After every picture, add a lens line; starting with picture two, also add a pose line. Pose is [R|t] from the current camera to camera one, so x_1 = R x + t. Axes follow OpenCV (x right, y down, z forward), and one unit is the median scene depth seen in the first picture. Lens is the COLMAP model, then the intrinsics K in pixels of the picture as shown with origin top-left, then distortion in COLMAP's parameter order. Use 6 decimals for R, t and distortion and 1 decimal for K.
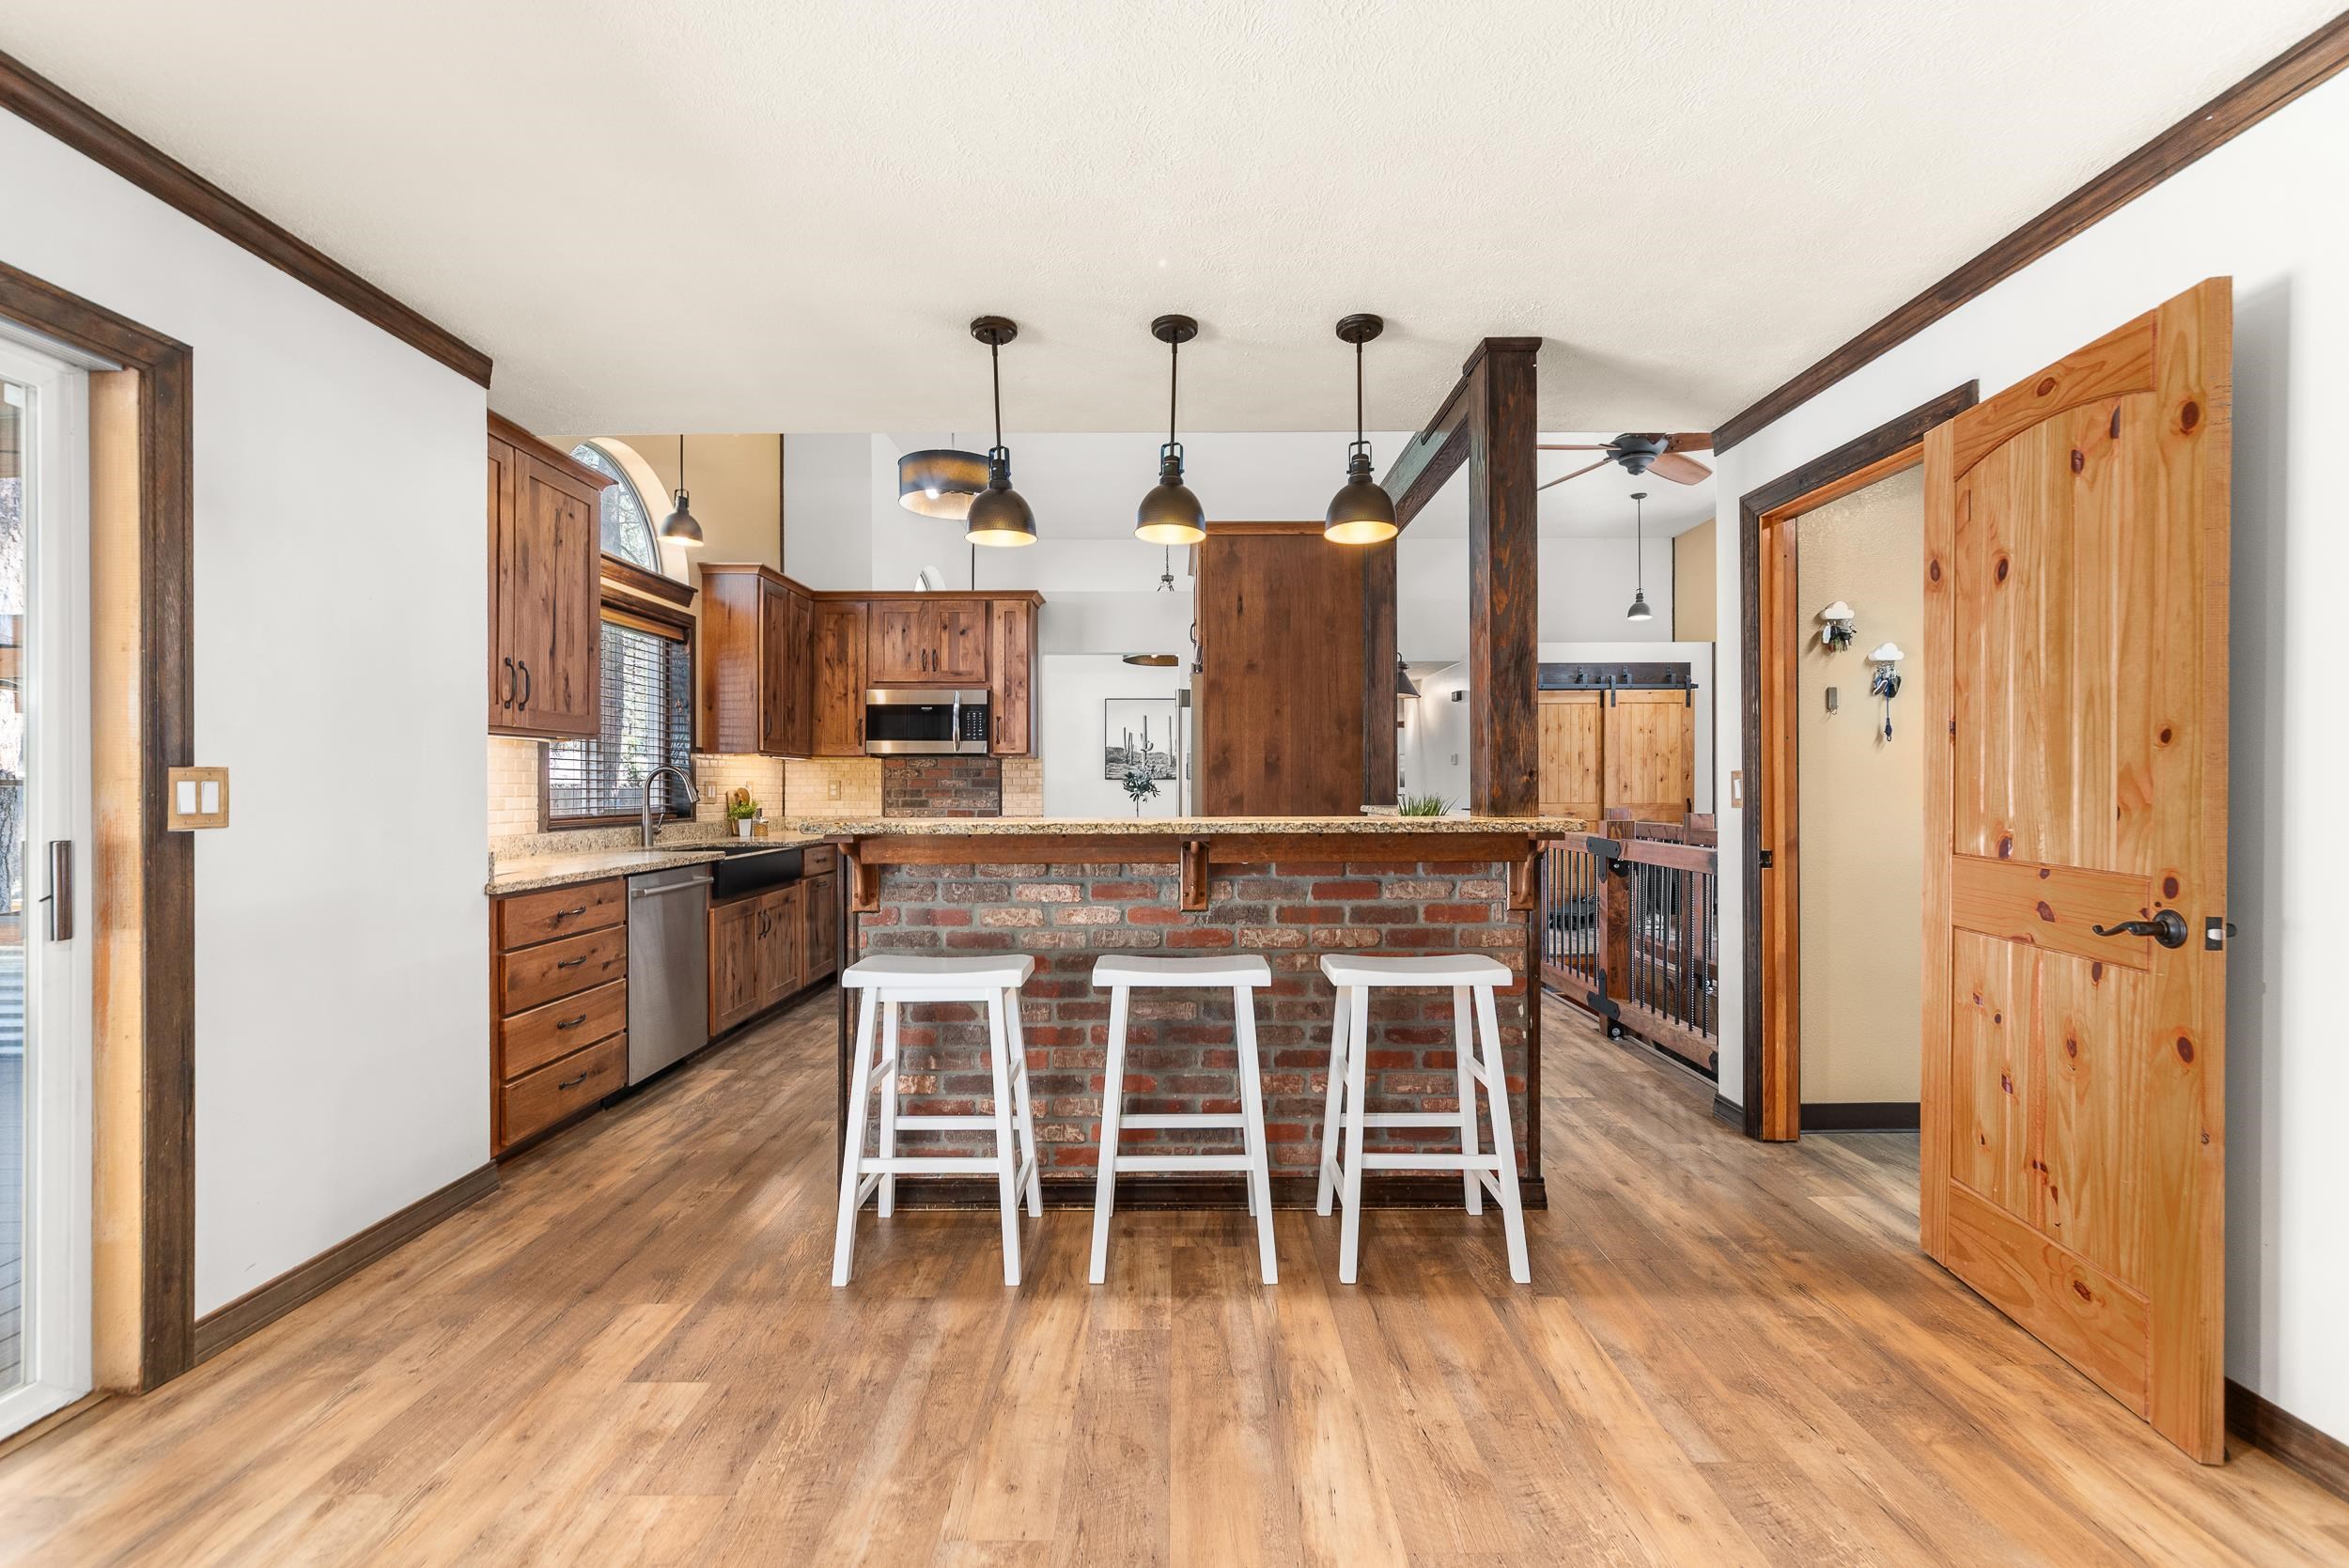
lens RADIAL K [[973.4, 0, 1159.2], [0, 973.4, 786.4], [0, 0, 1]] dist [-0.004103, 0.001584]
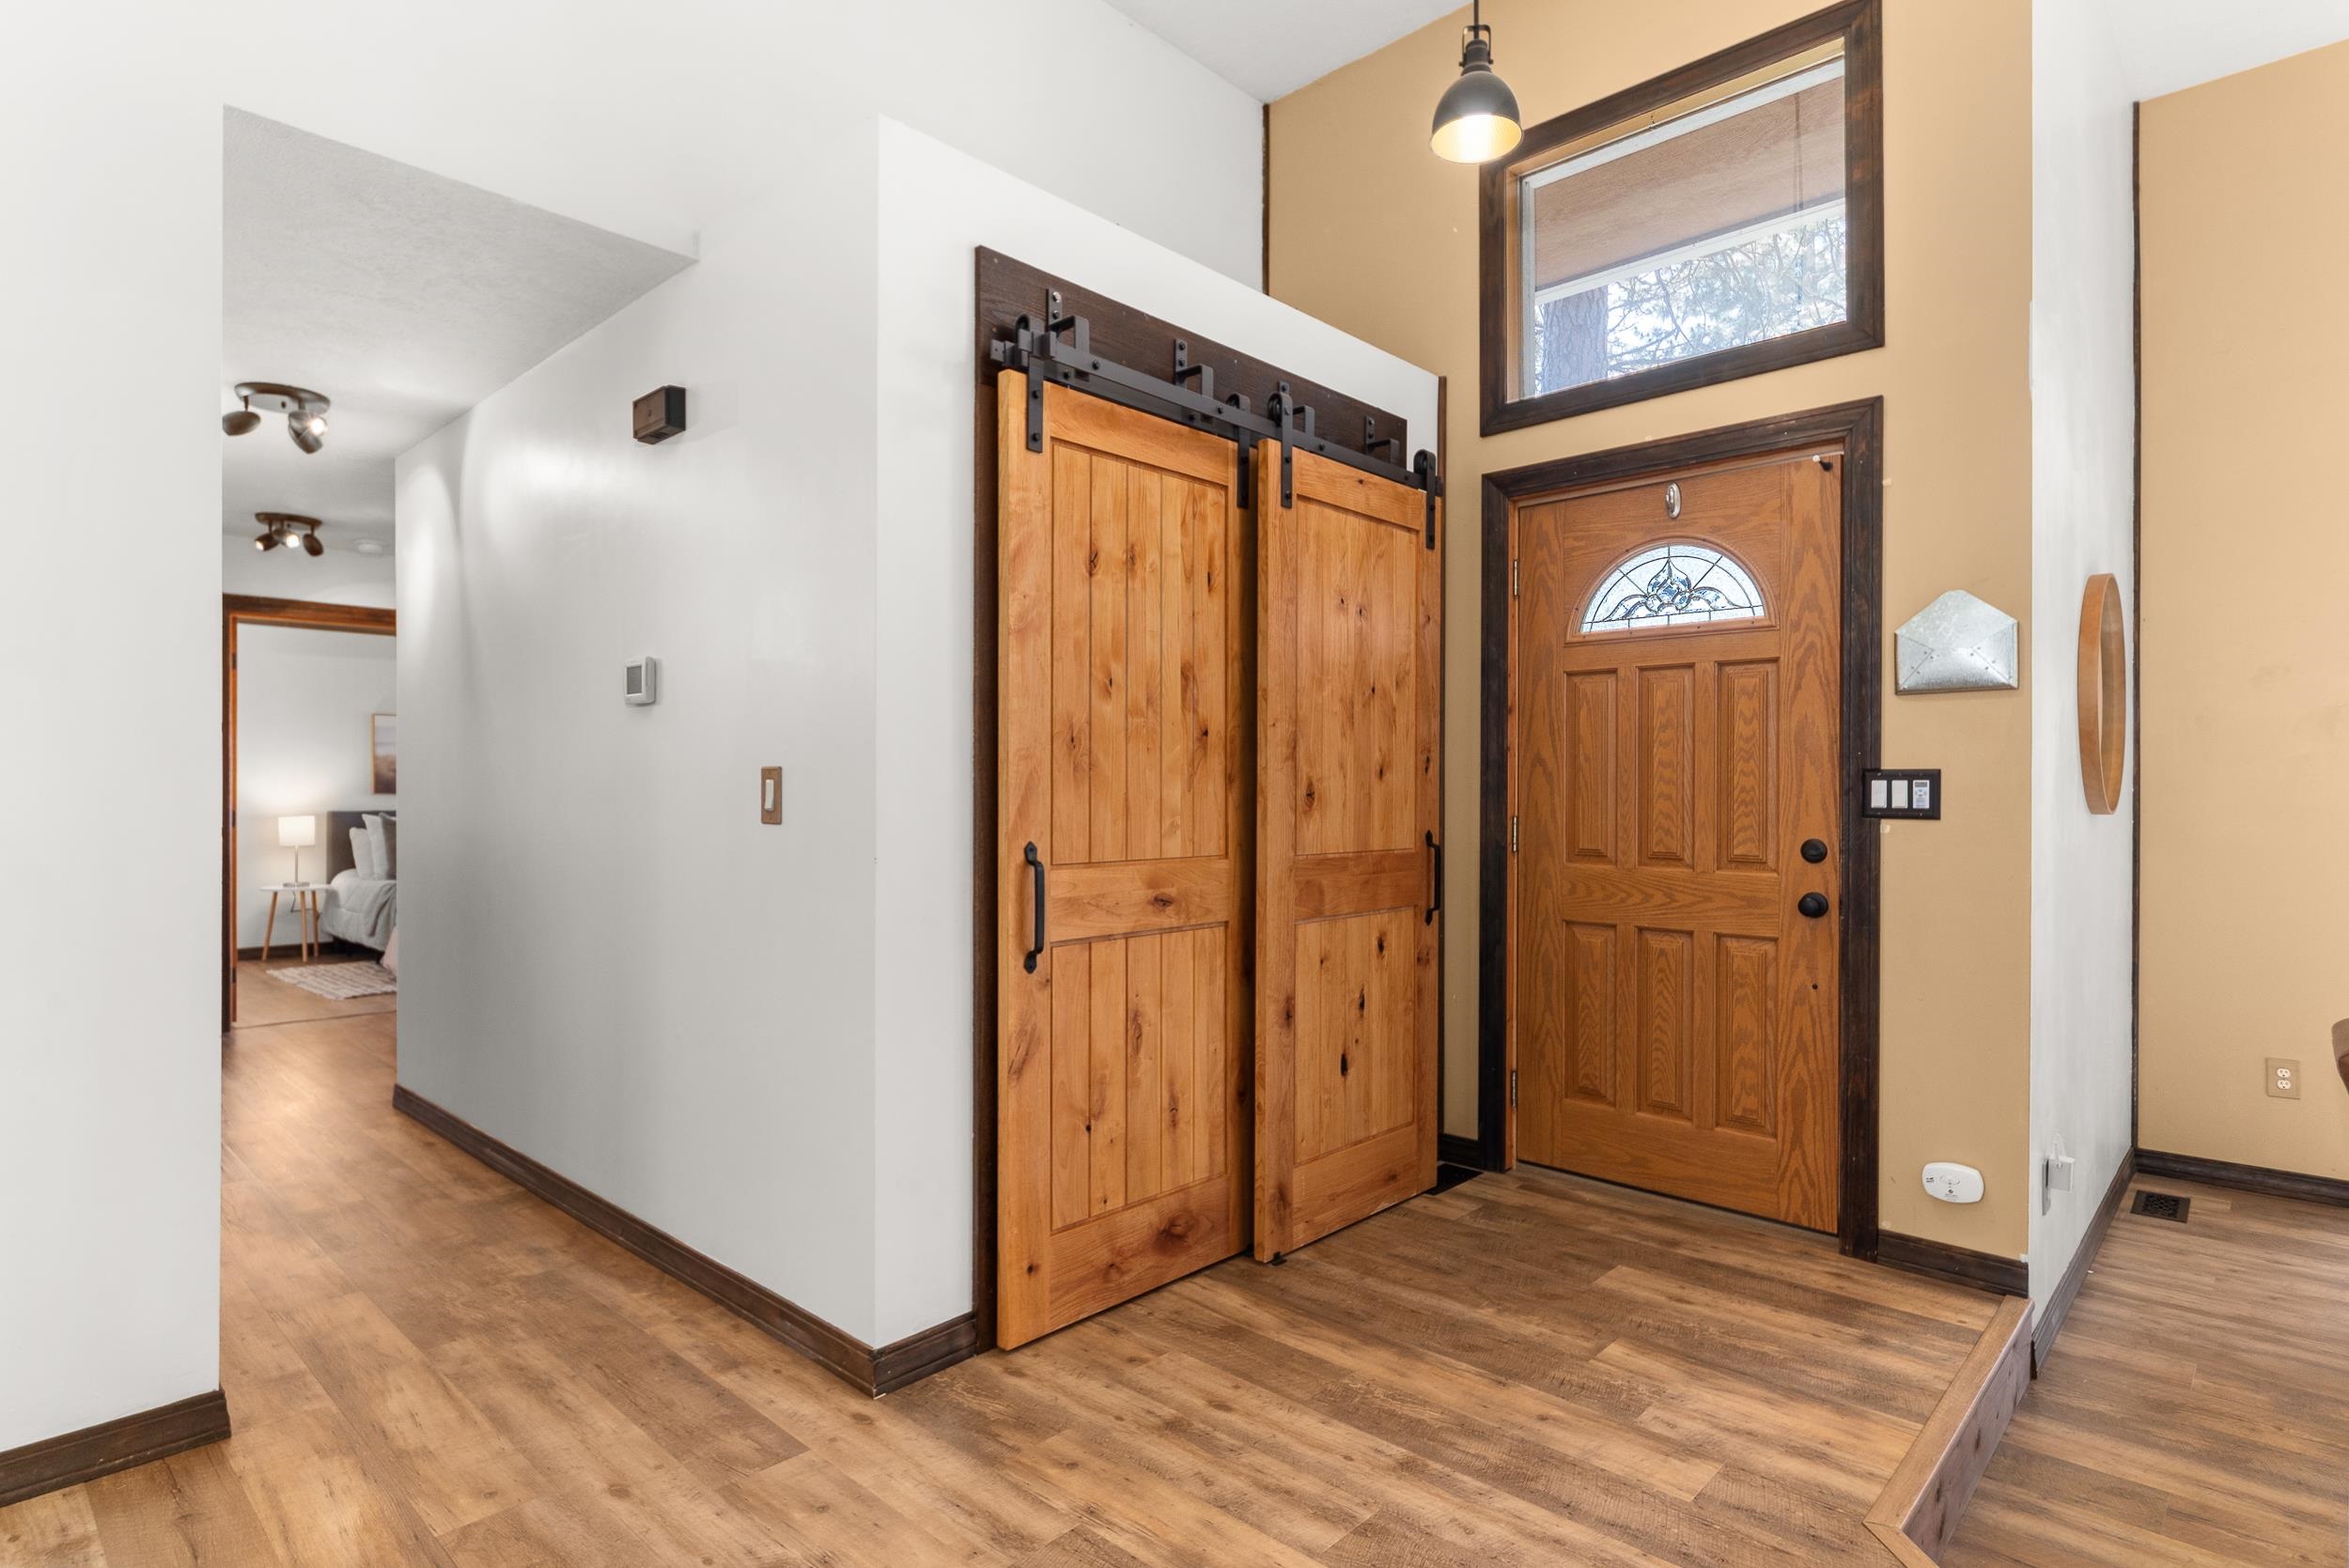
lens RADIAL K [[1211.0, 0, 1180.5], [0, 1211.0, 812.3], [0, 0, 1]] dist [0.010215, -0.001975]
pose [[0.671620, -0.006345, 0.740869, 0.395045], [-0.005153, 0.999899, 0.013236, 0.001079], [-0.740878, -0.012707, 0.671519, 1.603450]]
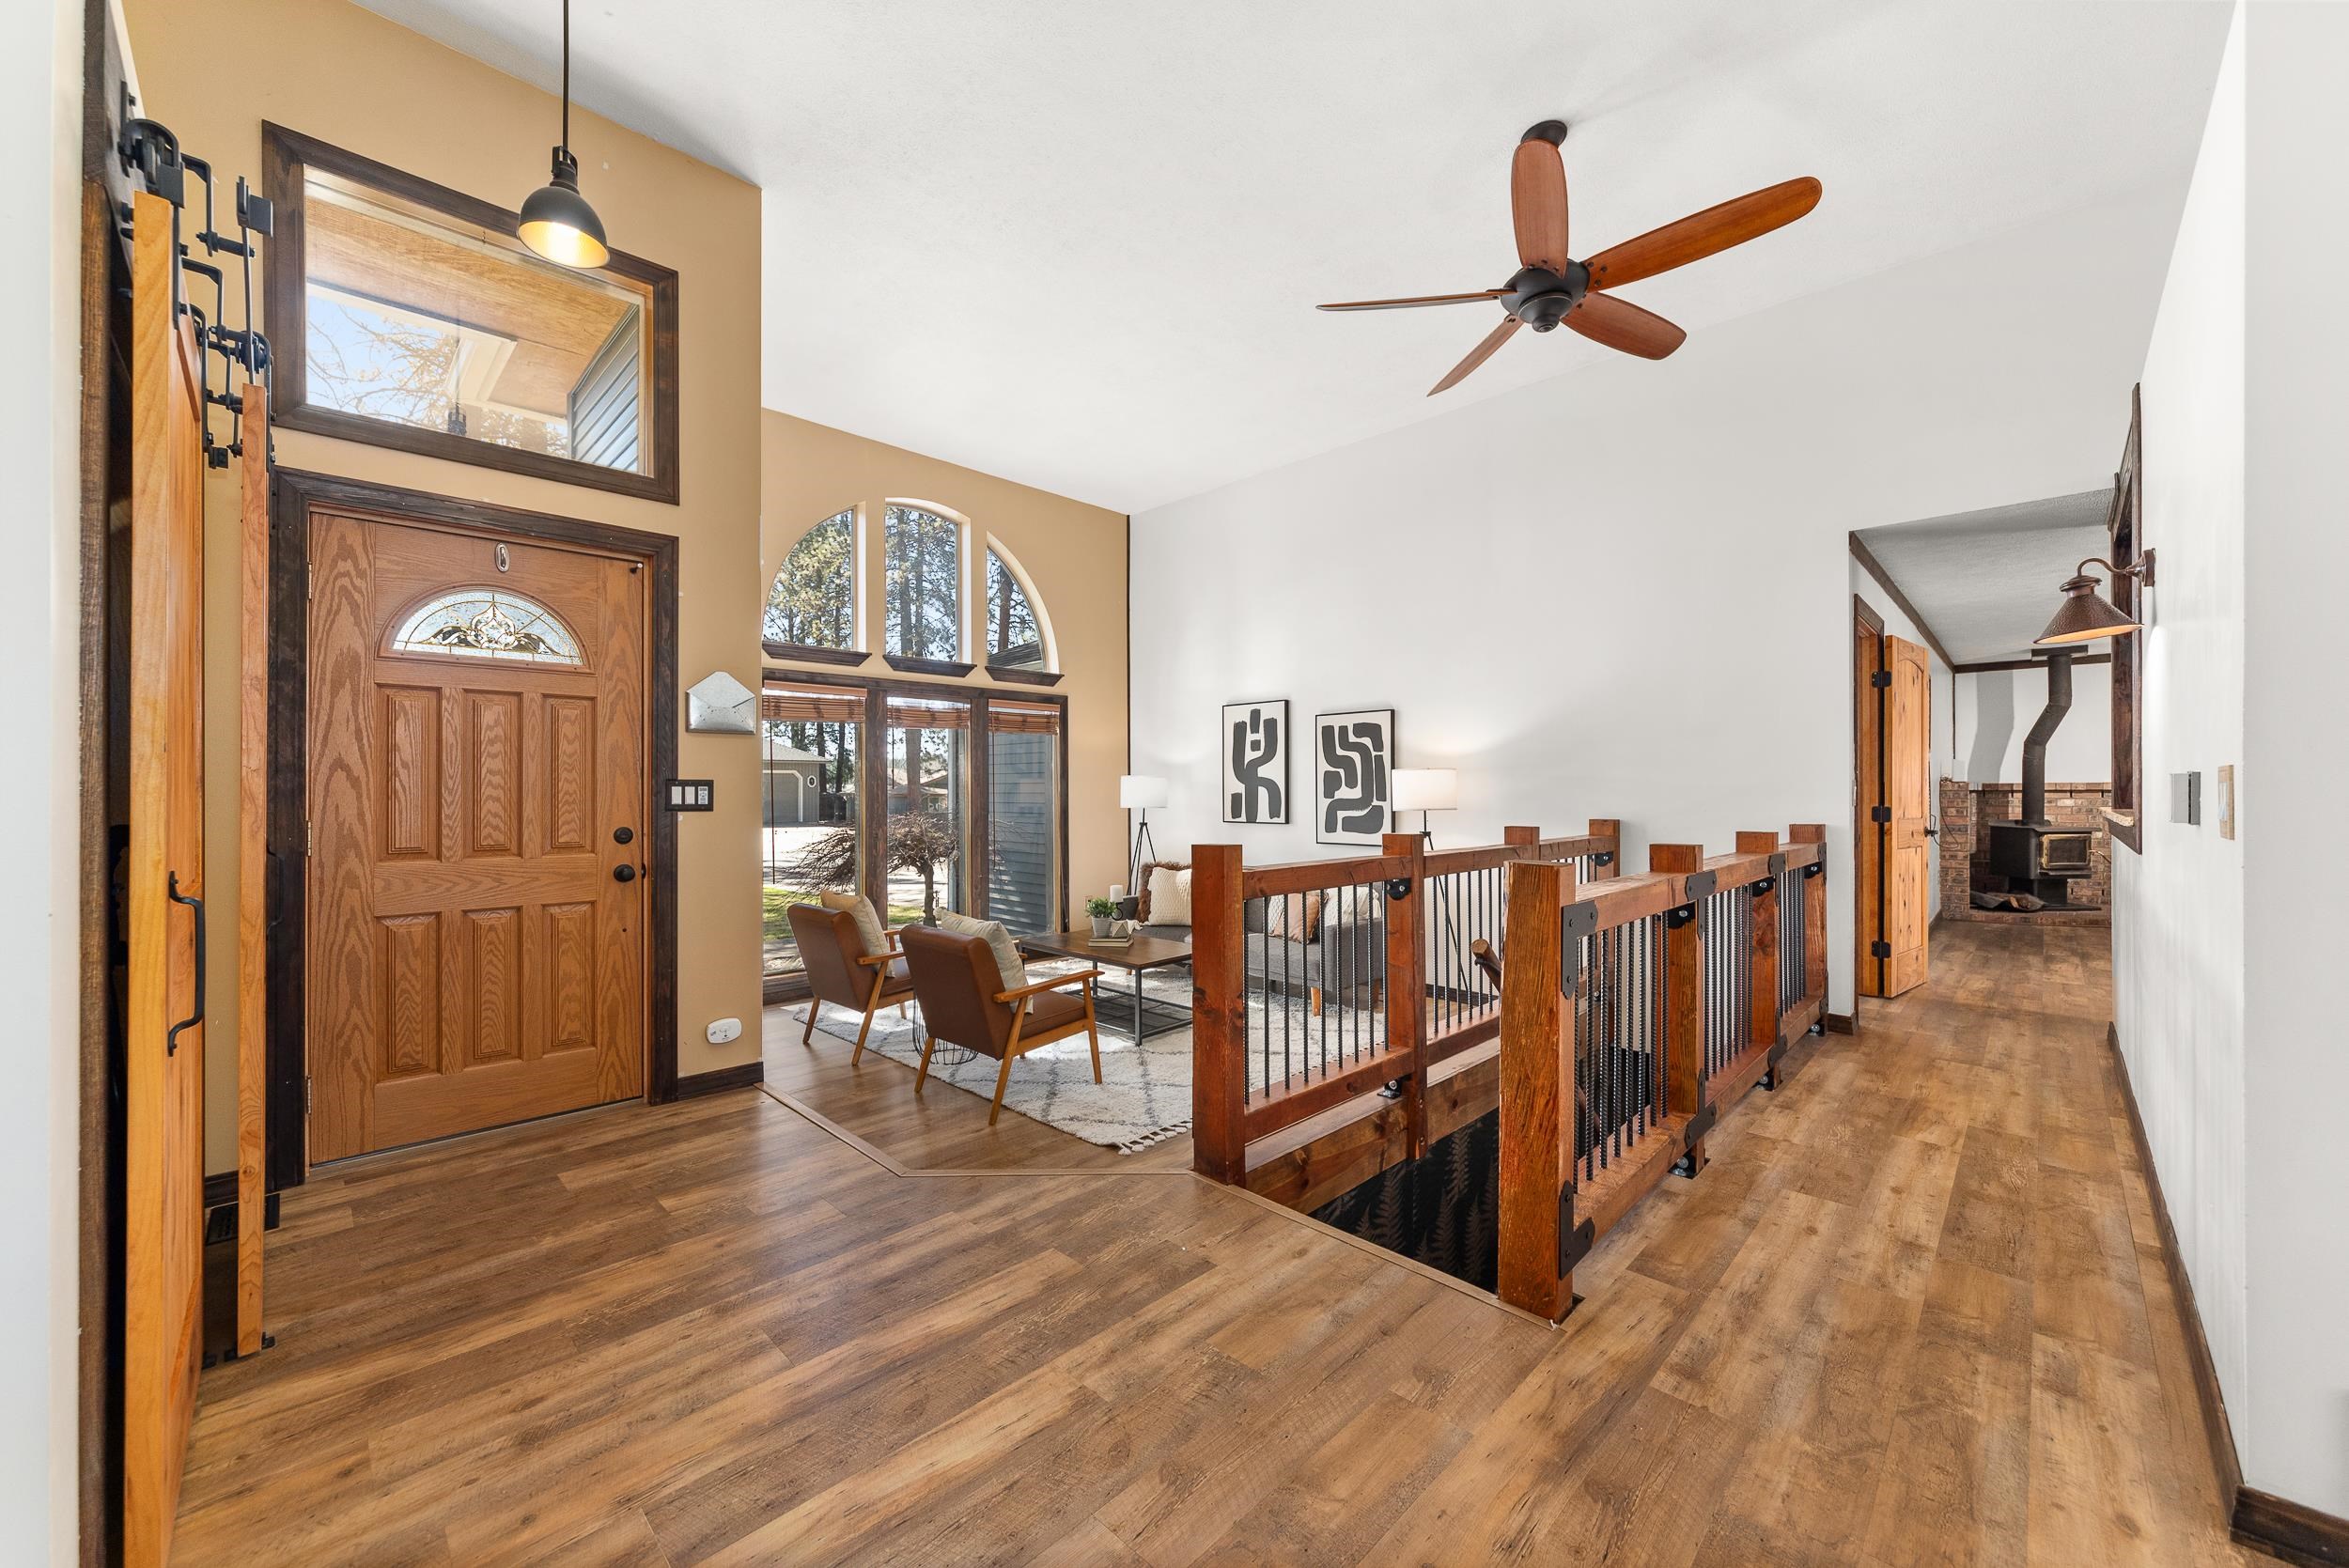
lens RADIAL K [[877.5, 0, 1179.4], [0, 877.5, 806.4], [0, 0, 1]] dist [-0.007096, 0.000020]
pose [[-0.716767, -0.005131, 0.697294, 0.320978], [0.007229, 0.999865, 0.014788, -0.000875], [-0.697275, 0.015640, -0.716633, 2.035989]]
